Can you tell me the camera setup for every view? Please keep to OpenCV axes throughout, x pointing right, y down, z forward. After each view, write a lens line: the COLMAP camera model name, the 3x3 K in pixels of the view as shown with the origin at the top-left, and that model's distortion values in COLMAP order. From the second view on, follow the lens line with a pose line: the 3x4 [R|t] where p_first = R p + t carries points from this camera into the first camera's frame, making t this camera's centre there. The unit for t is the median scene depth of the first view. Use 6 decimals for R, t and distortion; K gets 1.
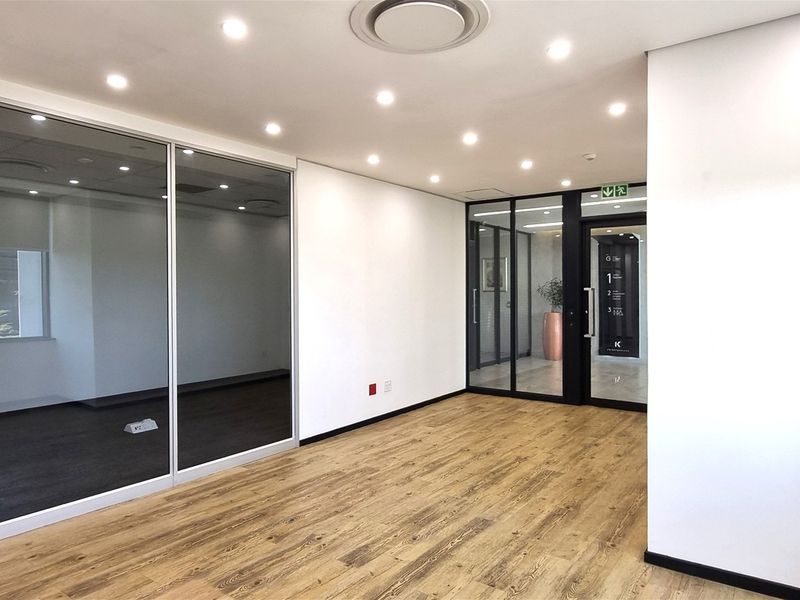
lens RADIAL K [[539.1, 0, 411.2], [0, 539.1, 296.6], [0, 0, 1]] dist [0.002082, -0.000451]
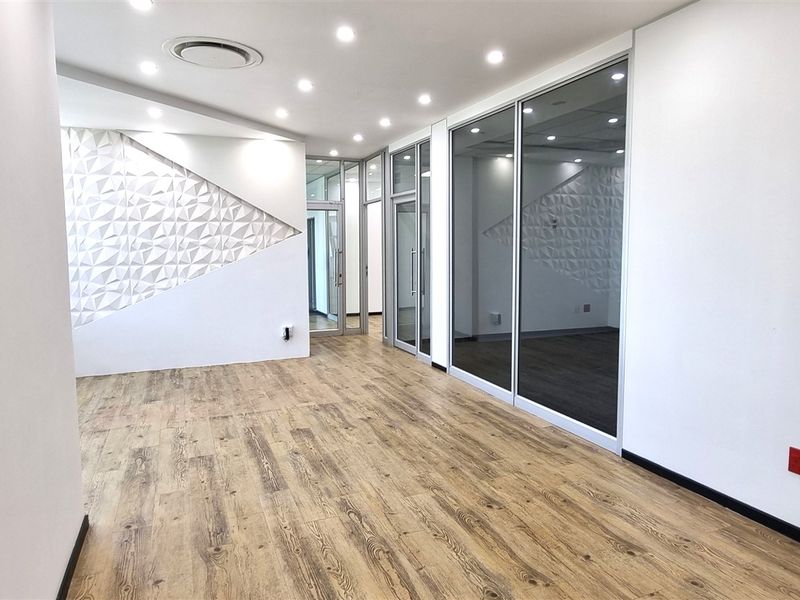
lens RADIAL K [[539.1, 0, 411.2], [0, 539.1, 296.6], [0, 0, 1]] dist [0.002082, -0.000451]
pose [[-0.519624, 0.089341, -0.849711, 0.707010], [-0.000858, 0.994463, 0.105085, -0.007019], [0.854394, 0.055334, -0.516671, 1.521079]]
